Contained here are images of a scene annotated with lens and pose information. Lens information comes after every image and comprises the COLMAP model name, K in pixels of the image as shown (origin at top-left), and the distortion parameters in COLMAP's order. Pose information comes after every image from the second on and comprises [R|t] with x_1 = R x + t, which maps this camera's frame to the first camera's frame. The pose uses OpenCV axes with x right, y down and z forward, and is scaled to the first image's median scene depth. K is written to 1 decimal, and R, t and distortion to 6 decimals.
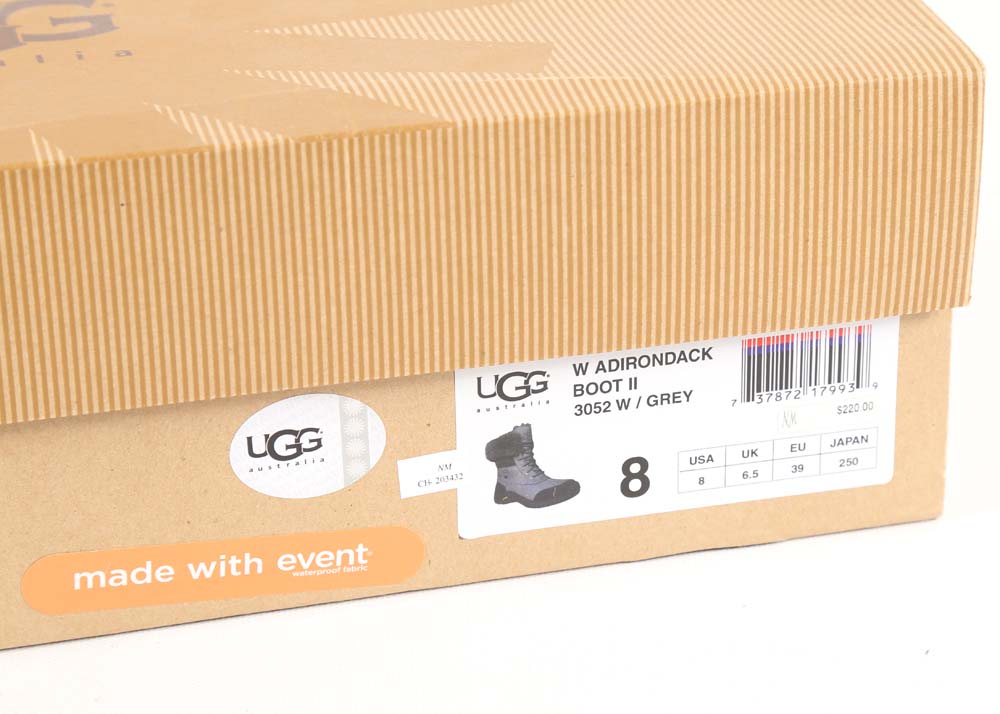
lens RADIAL K [[3214.6, 0, 498.8], [0, 3214.6, 360.6], [0, 0, 1]] dist [0.520025, 0.000000]
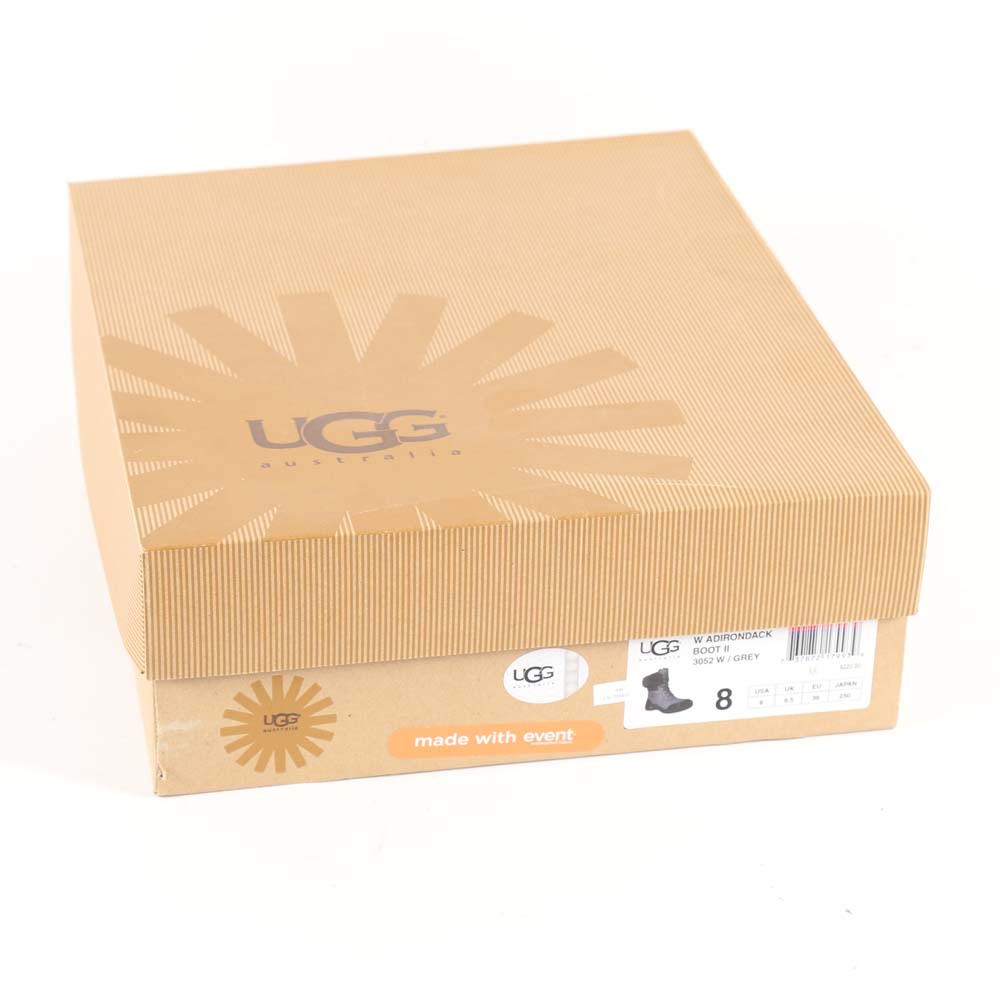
lens RADIAL K [[2995.7, 0, 502.1], [0, 2995.7, 496.7], [0, 0, 1]] dist [0.453170, 0.000000]
pose [[0.998448, 0.055329, -0.006274, -0.078773], [-0.055069, 0.997834, 0.035989, -0.133195], [0.008252, -0.035588, 0.999332, -0.682986]]
